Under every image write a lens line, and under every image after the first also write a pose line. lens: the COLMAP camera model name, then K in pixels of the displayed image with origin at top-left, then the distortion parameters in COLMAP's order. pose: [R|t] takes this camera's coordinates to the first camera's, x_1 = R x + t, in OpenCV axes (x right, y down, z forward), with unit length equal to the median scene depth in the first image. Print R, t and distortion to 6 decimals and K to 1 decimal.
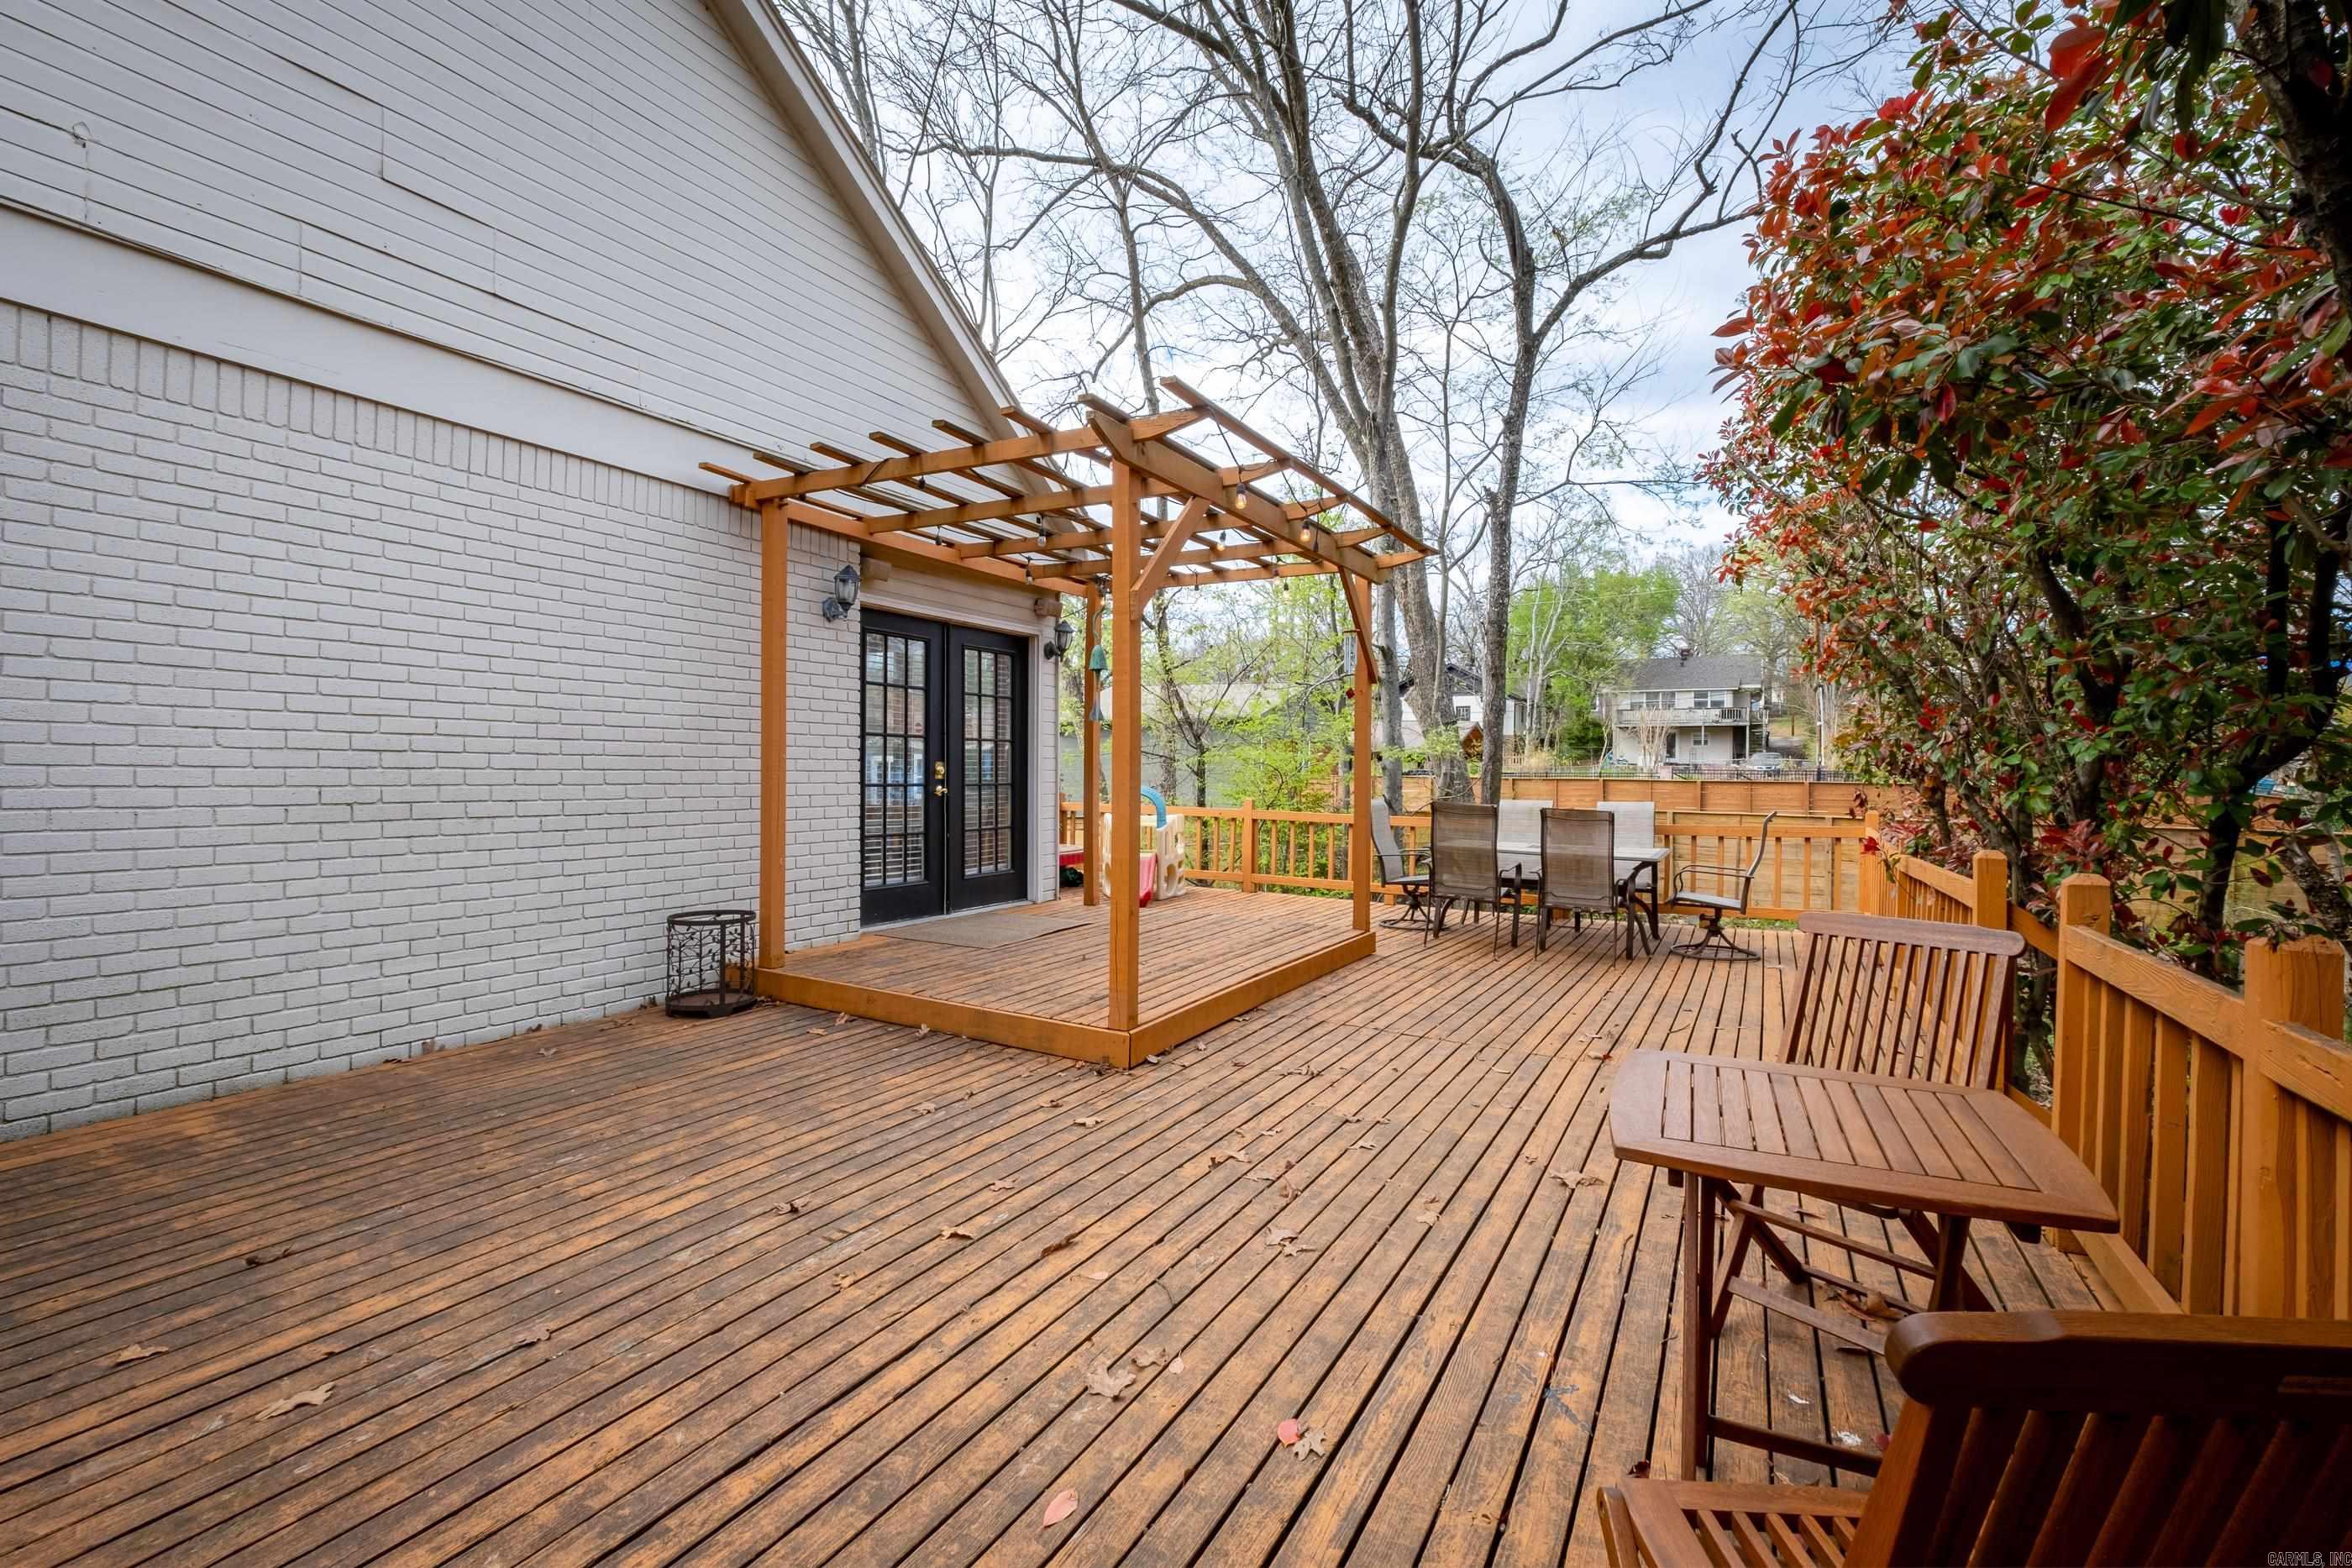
lens RADIAL K [[1051.6, 0, 1195.4], [0, 1051.6, 785.1], [0, 0, 1]] dist [-0.009977, 0.000082]
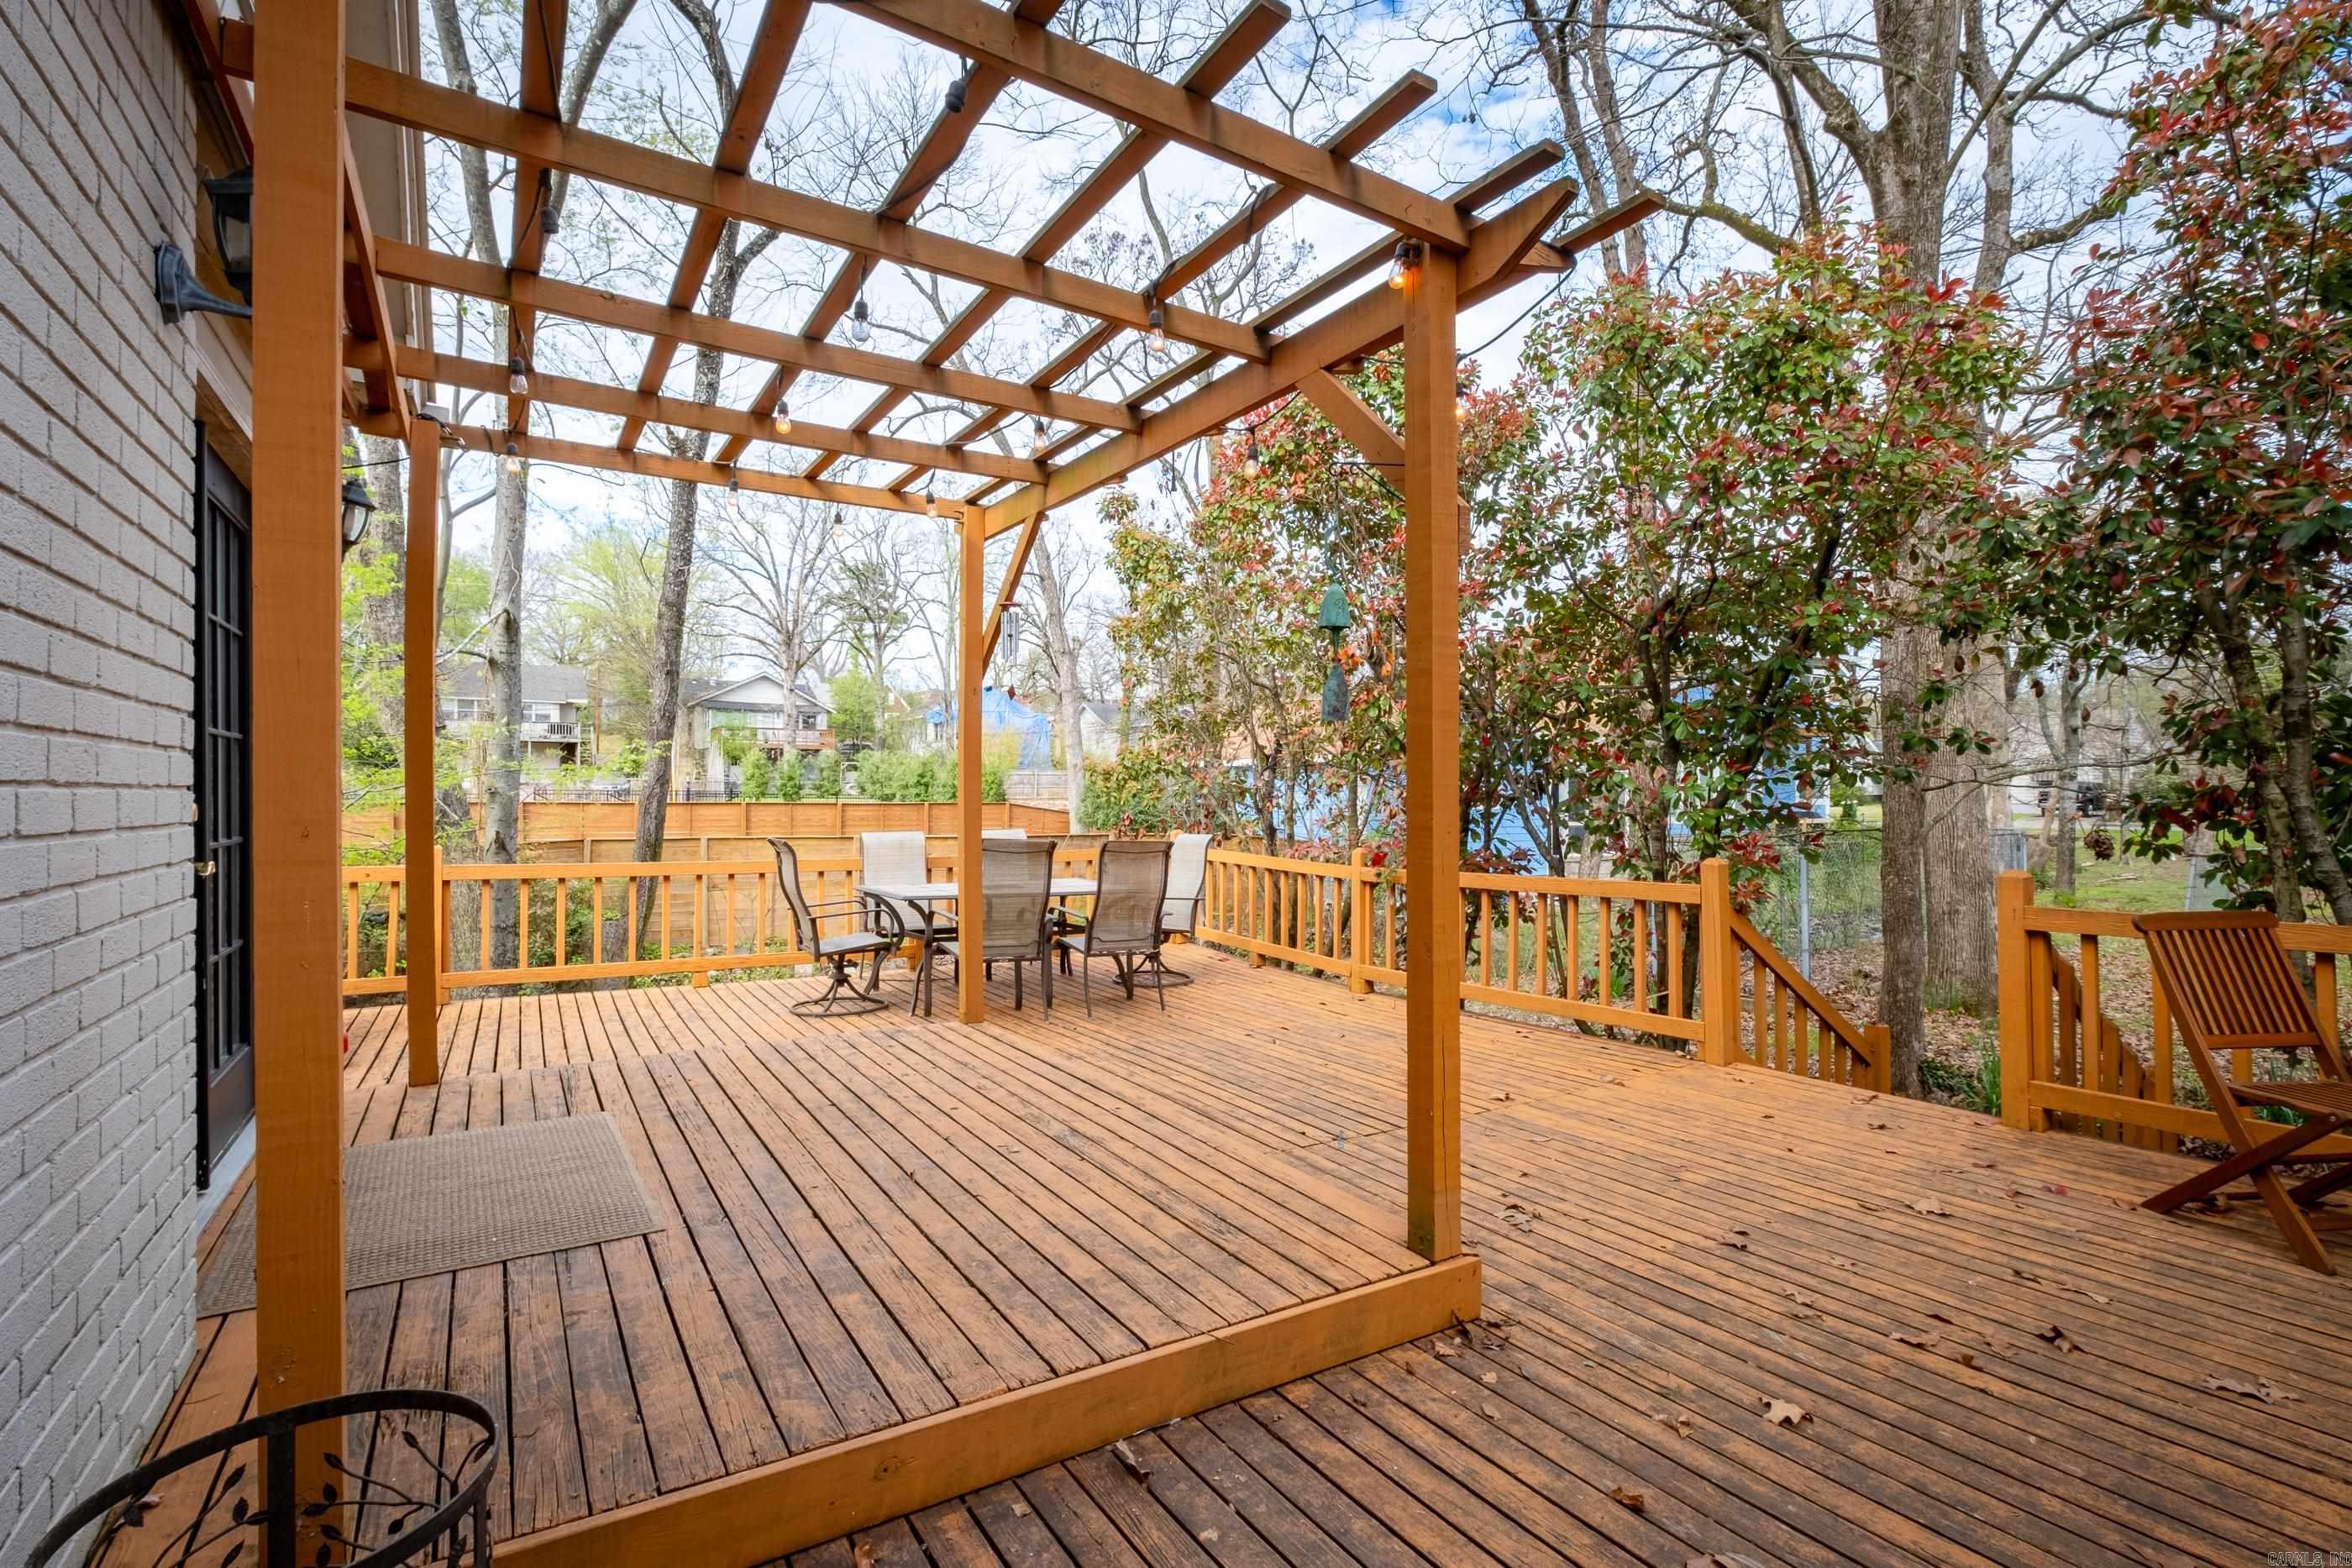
lens RADIAL K [[1051.6, 0, 1184.2], [0, 1051.6, 792.6], [0, 0, 1]] dist [-0.009977, 0.000082]
pose [[0.480481, -0.002064, 0.877003, -0.623672], [0.010711, 0.999936, -0.003514, -0.022217], [-0.876940, 0.011082, 0.480473, 0.811824]]
